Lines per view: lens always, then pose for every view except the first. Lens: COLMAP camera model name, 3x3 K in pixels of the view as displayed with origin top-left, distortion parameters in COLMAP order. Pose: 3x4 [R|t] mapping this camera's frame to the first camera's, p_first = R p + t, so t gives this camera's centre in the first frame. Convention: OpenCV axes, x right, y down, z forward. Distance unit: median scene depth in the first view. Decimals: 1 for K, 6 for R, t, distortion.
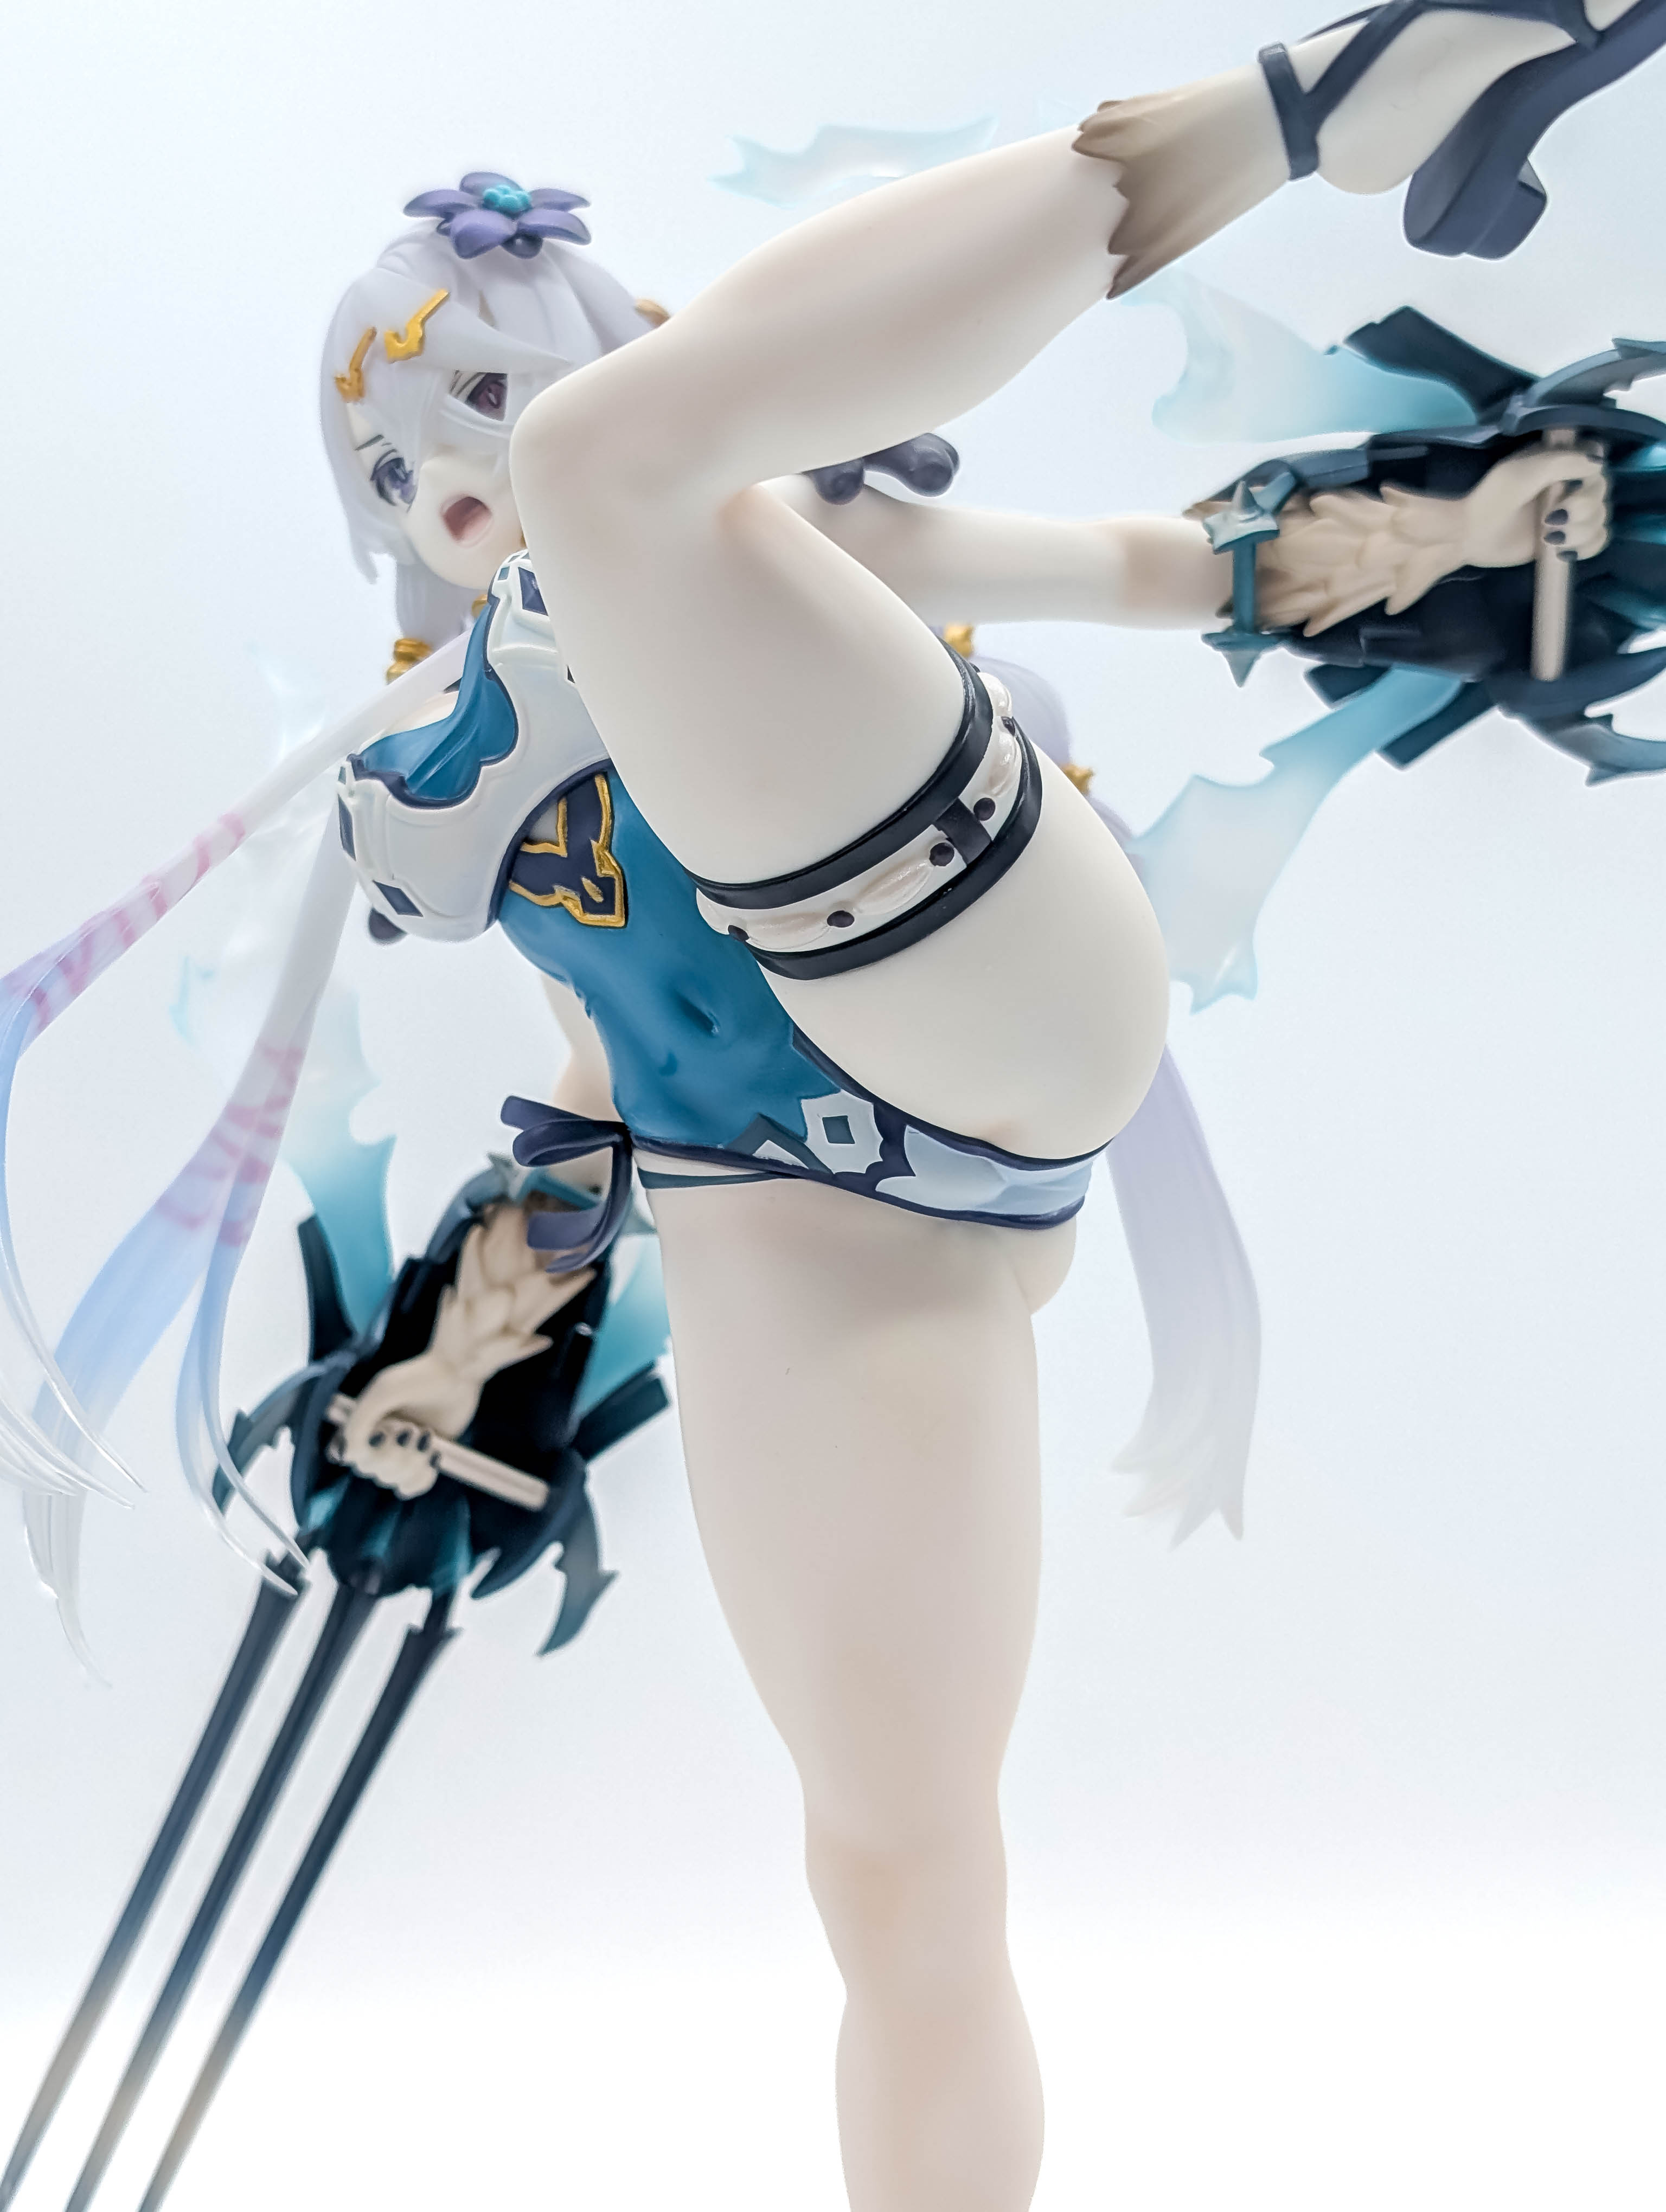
lens RADIAL K [[3630.5, 0, 751.3], [0, 3630.5, 1093.4], [0, 0, 1]] dist [0.089832, 0.000000]
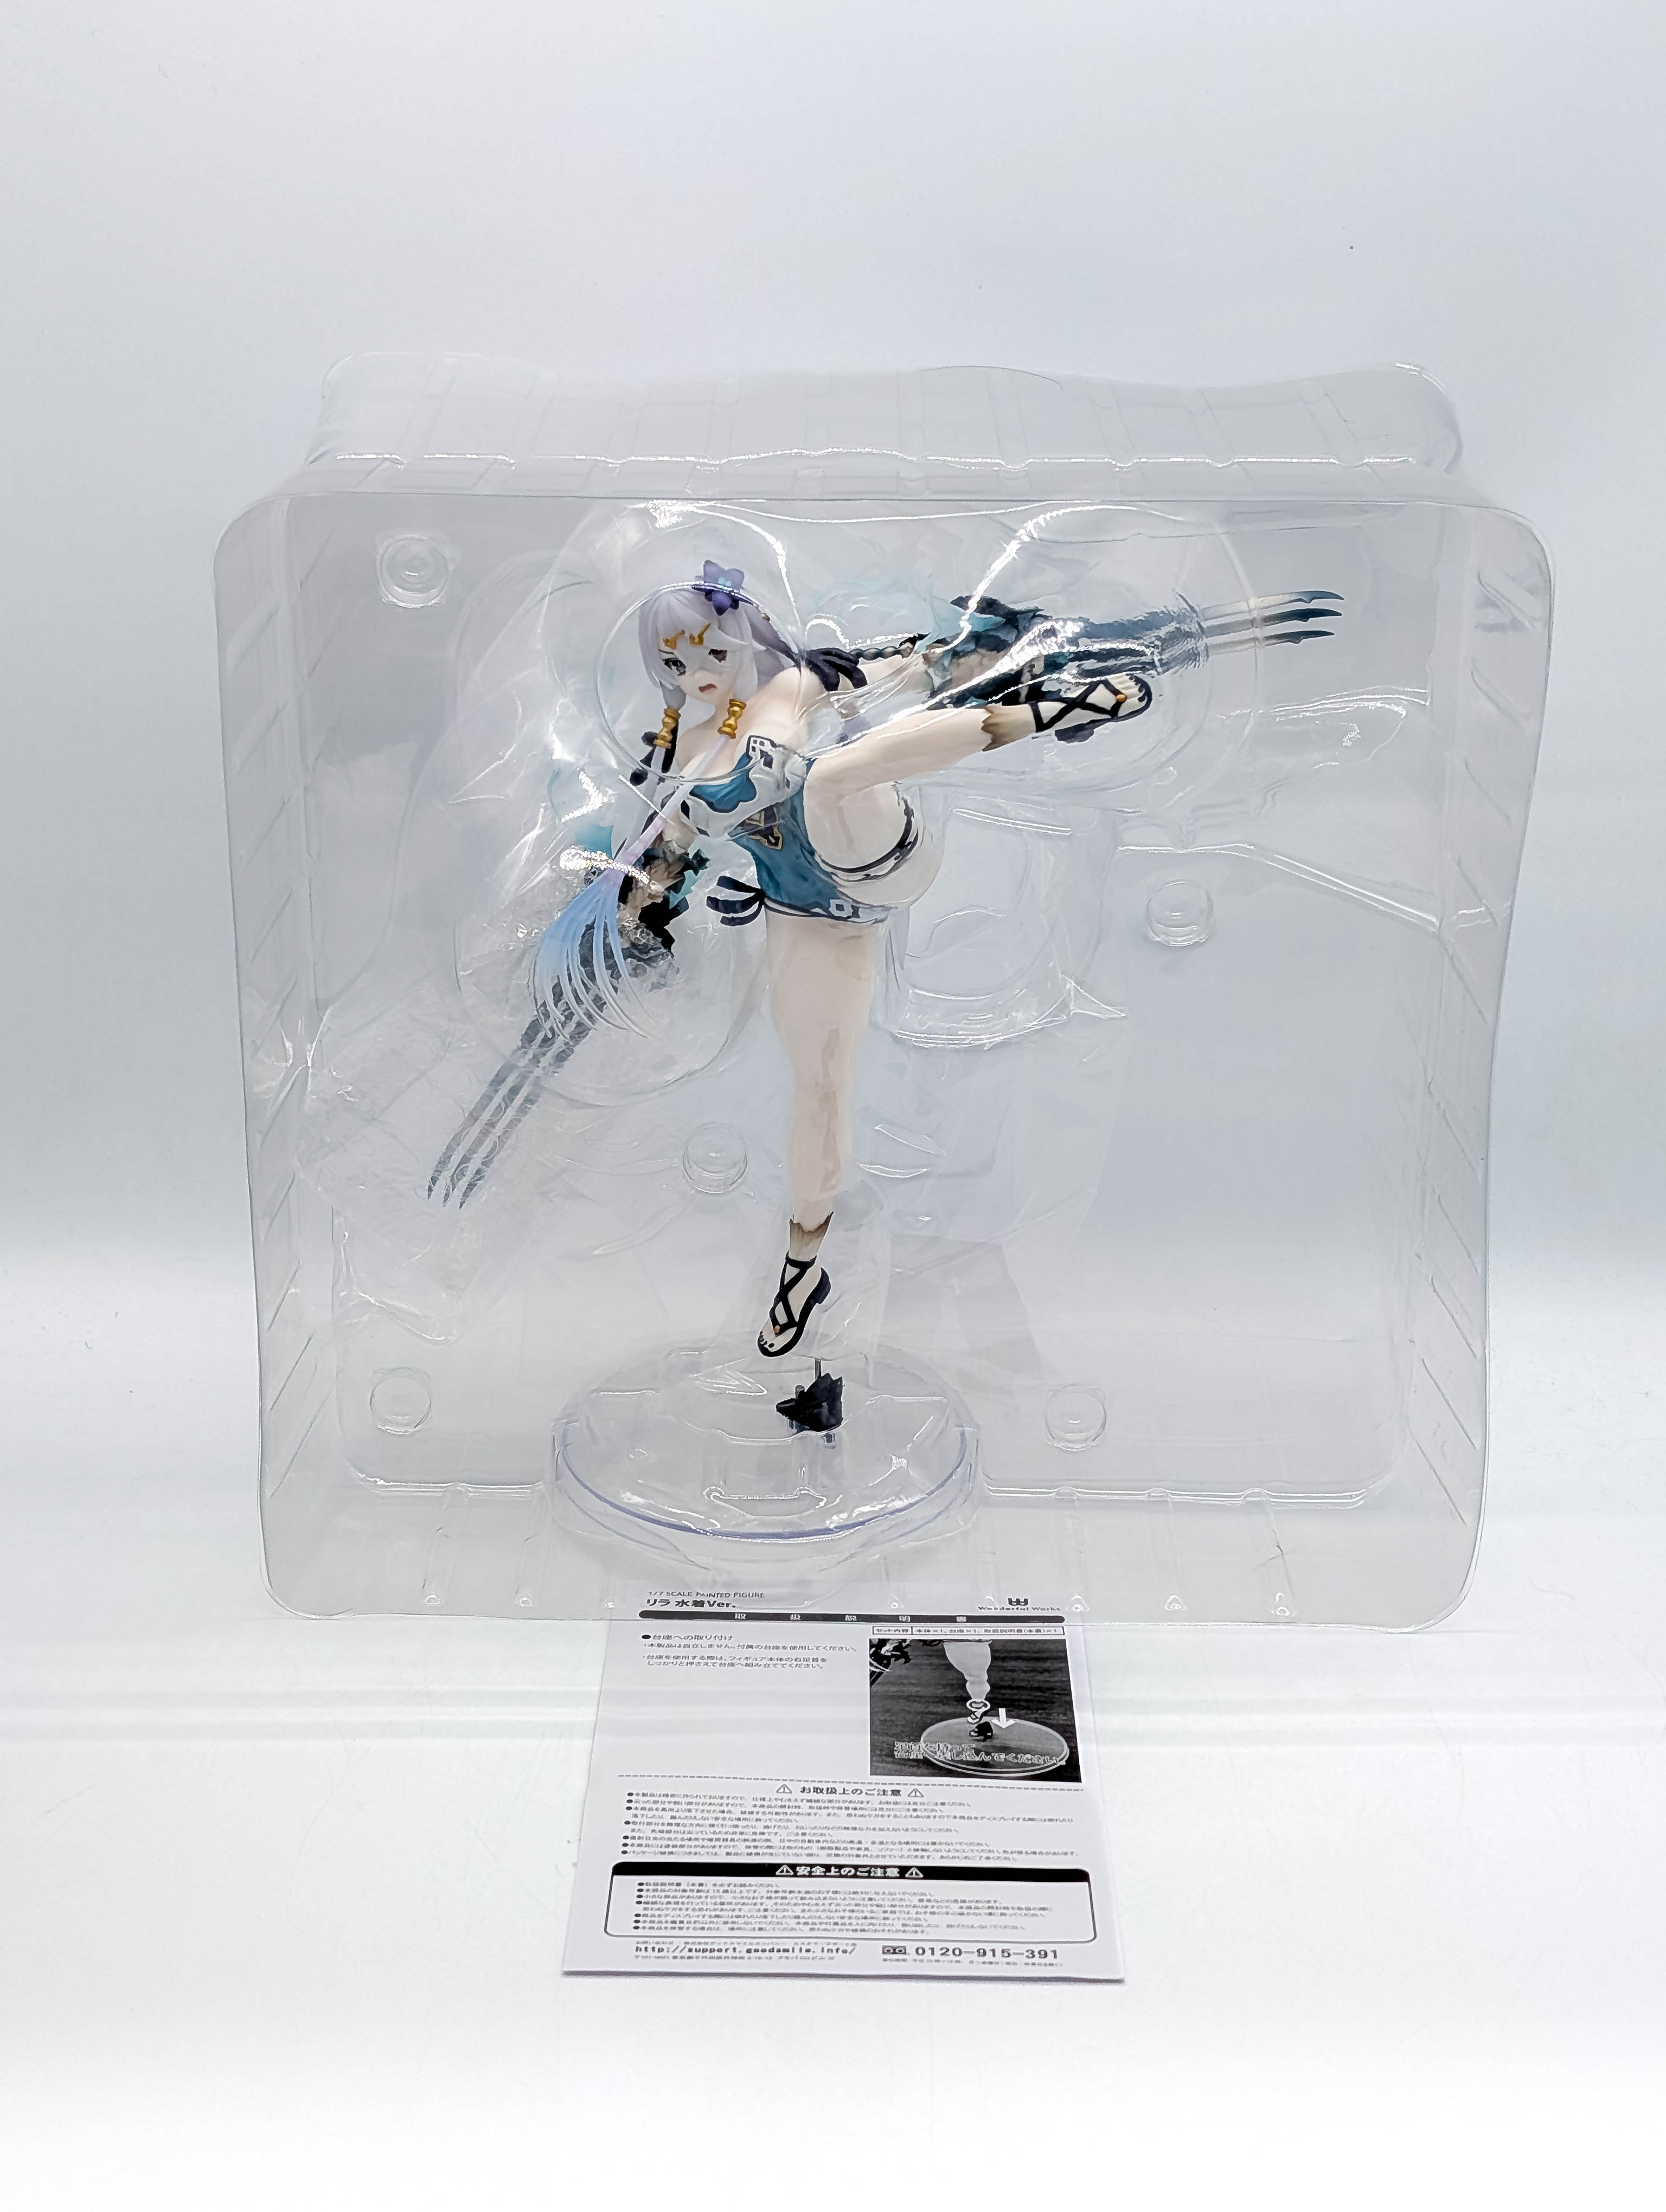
lens RADIAL K [[3630.5, 0, 829.3], [0, 3630.5, 1190.7], [0, 0, 1]] dist [0.089832, 0.000000]
pose [[0.931553, -0.092877, 0.351544, -1.163665], [-0.081054, 0.889456, 0.449776, -1.237810], [-0.354456, -0.447484, 0.821047, -1.829350]]
